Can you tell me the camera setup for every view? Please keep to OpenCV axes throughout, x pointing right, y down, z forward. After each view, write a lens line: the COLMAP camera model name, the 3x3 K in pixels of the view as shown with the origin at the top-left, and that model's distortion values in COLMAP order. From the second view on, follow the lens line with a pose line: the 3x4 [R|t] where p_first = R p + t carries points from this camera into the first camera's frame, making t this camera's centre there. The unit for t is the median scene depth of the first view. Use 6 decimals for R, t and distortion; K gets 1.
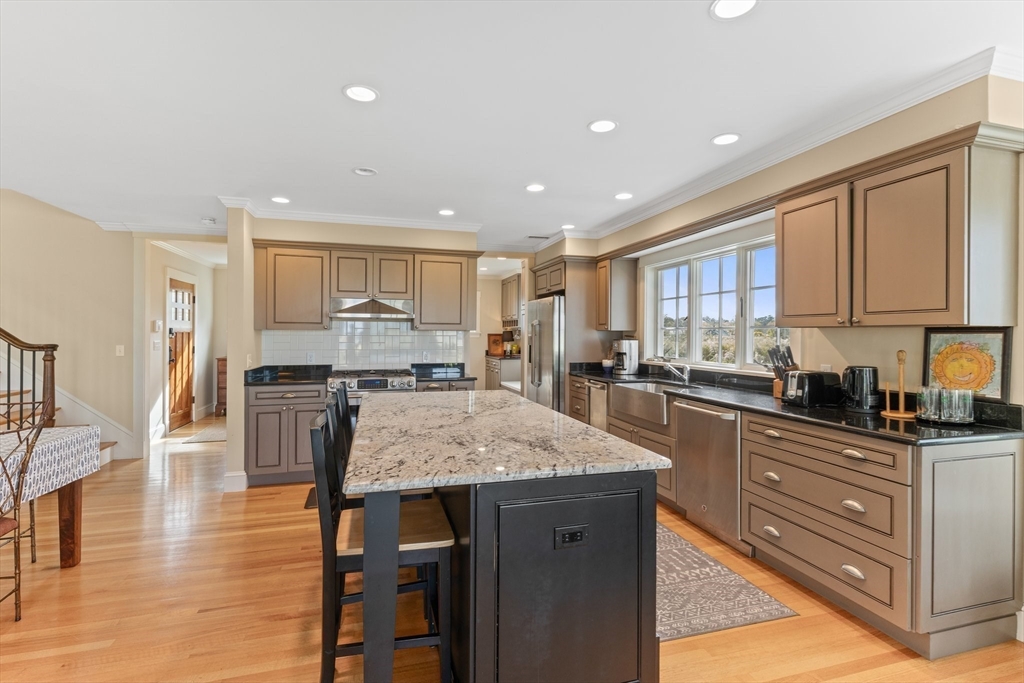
lens RADIAL K [[468.9, 0, 517.6], [0, 468.9, 334.6], [0, 0, 1]] dist [0.004483, 0.000181]
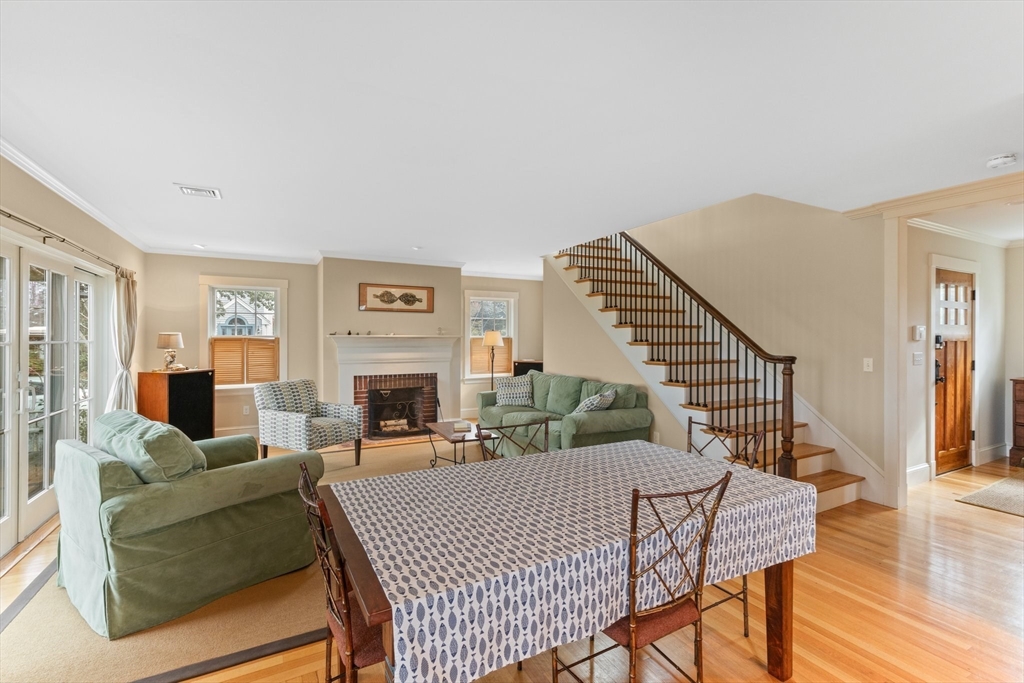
lens RADIAL K [[468.9, 0, 516.3], [0, 468.9, 337.4], [0, 0, 1]] dist [0.004483, 0.000181]
pose [[0.198089, -0.003598, -0.980177, -0.184340], [-0.002336, 0.999989, -0.004143, -0.008407], [0.980181, 0.003111, 0.198079, 0.261830]]
